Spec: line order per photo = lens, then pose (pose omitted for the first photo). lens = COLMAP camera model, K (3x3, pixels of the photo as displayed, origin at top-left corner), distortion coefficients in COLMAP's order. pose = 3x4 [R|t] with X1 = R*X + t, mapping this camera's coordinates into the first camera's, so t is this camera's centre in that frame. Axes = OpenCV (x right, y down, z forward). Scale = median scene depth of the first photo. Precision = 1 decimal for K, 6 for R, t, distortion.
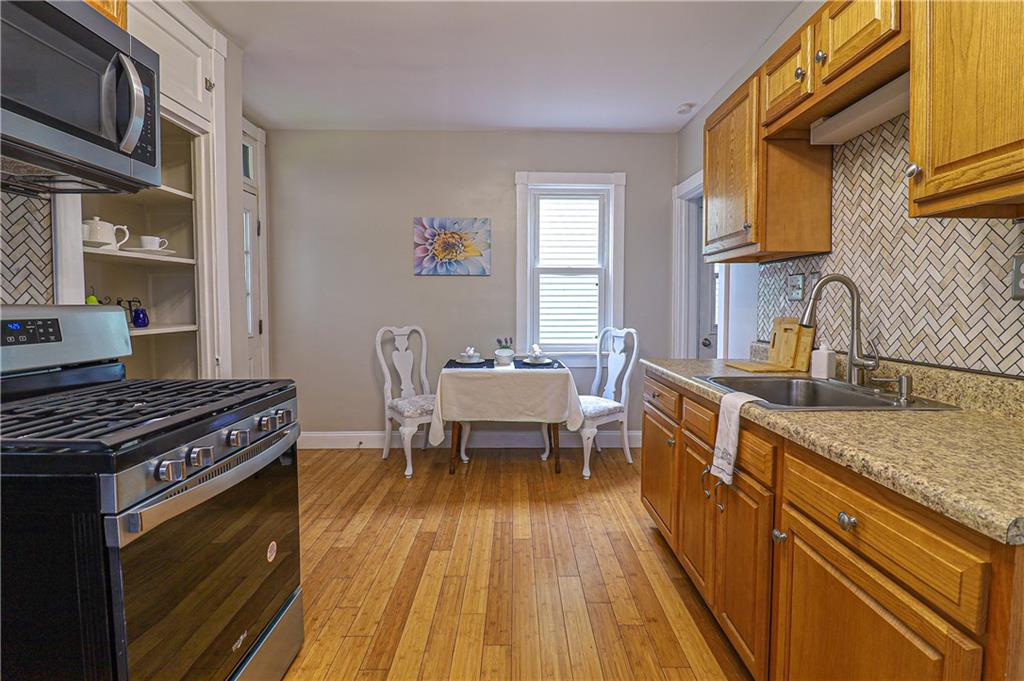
lens RADIAL K [[476.1, 0, 514.6], [0, 476.1, 327.0], [0, 0, 1]] dist [-0.000843, -0.000158]
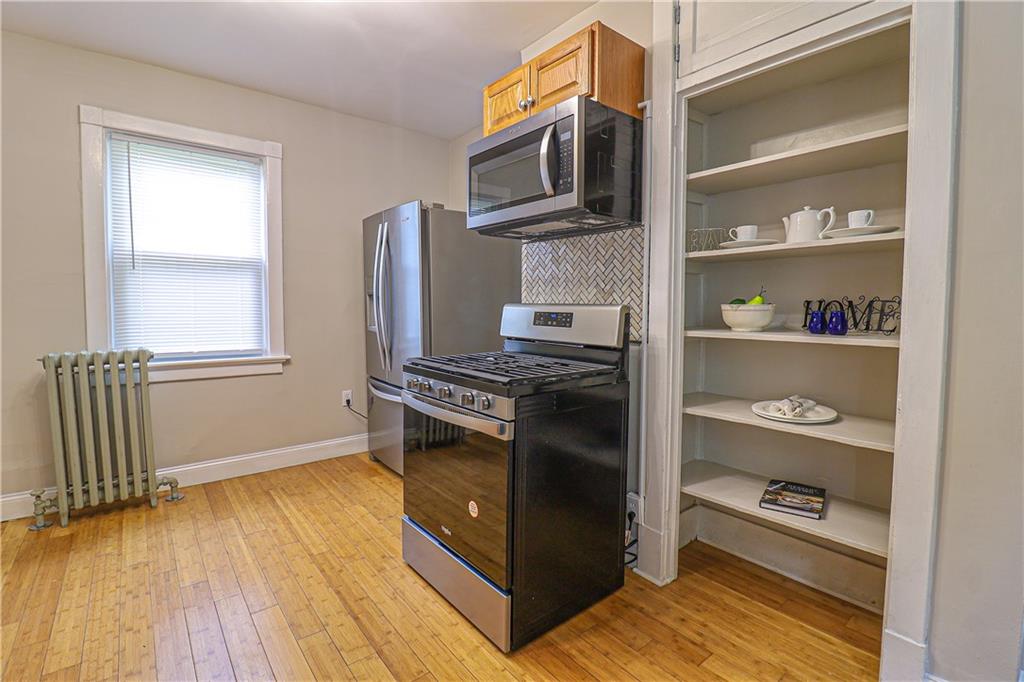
lens RADIAL K [[476.1, 0, 514.6], [0, 476.1, 327.5], [0, 0, 1]] dist [-0.000843, -0.000158]
pose [[-0.777287, 0.024544, -0.628667, 0.159823], [-0.036055, 0.995859, 0.083459, -0.091755], [0.628112, 0.087538, -0.773183, 2.065823]]
